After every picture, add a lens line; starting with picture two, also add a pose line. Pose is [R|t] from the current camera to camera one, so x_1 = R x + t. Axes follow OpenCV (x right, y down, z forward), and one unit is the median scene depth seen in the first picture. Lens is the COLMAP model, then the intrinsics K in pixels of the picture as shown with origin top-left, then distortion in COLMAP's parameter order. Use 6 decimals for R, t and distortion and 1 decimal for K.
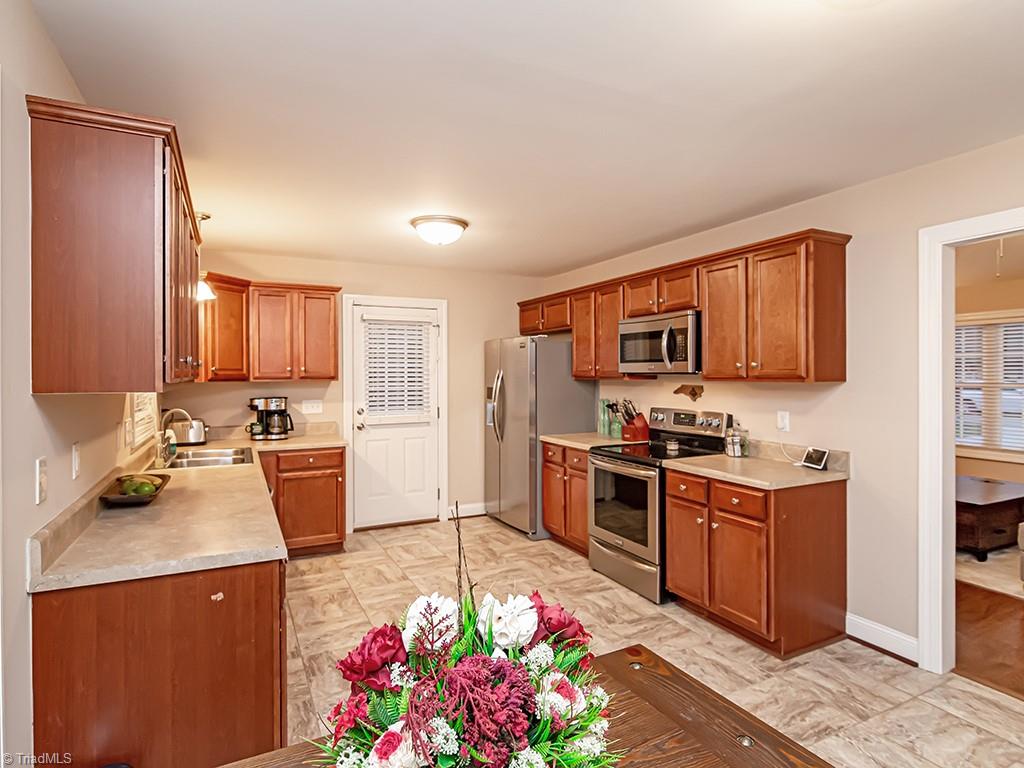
lens RADIAL K [[550.1, 0, 497.9], [0, 550.1, 375.6], [0, 0, 1]] dist [-0.003391, 0.001513]
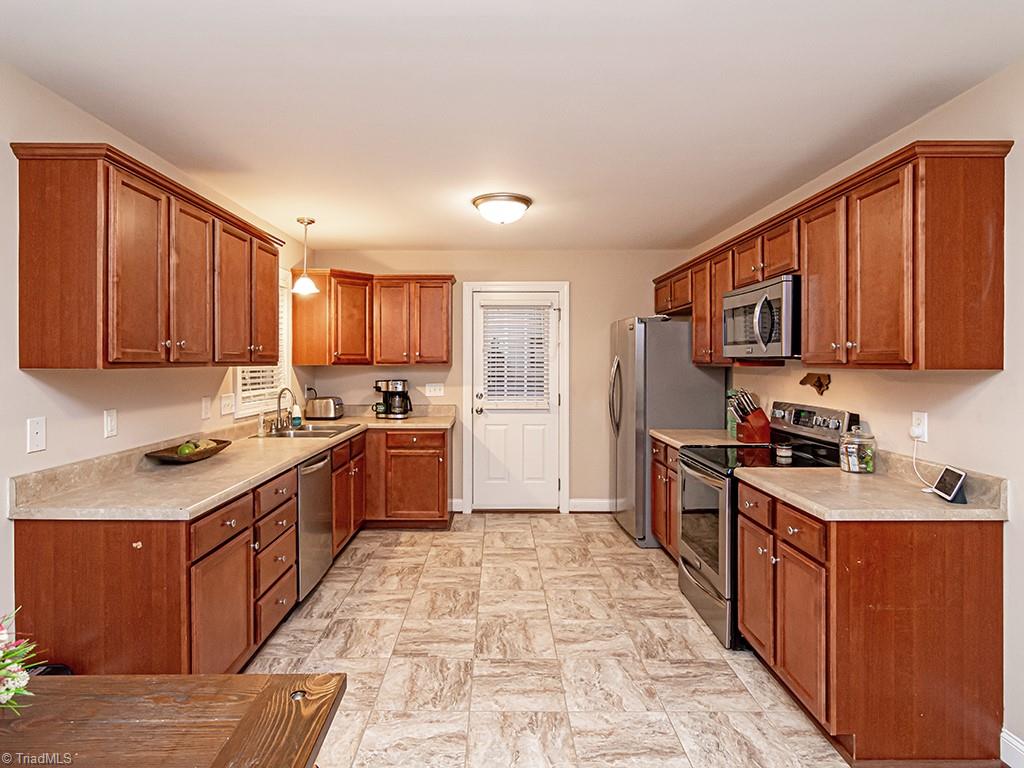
lens RADIAL K [[550.1, 0, 491.8], [0, 550.1, 364.0], [0, 0, 1]] dist [-0.003391, 0.001513]
pose [[0.897983, 0.005803, -0.439993, 0.285979], [-0.005287, 0.999983, 0.002397, 0.004488], [0.439999, 0.000174, 0.897998, 0.119257]]
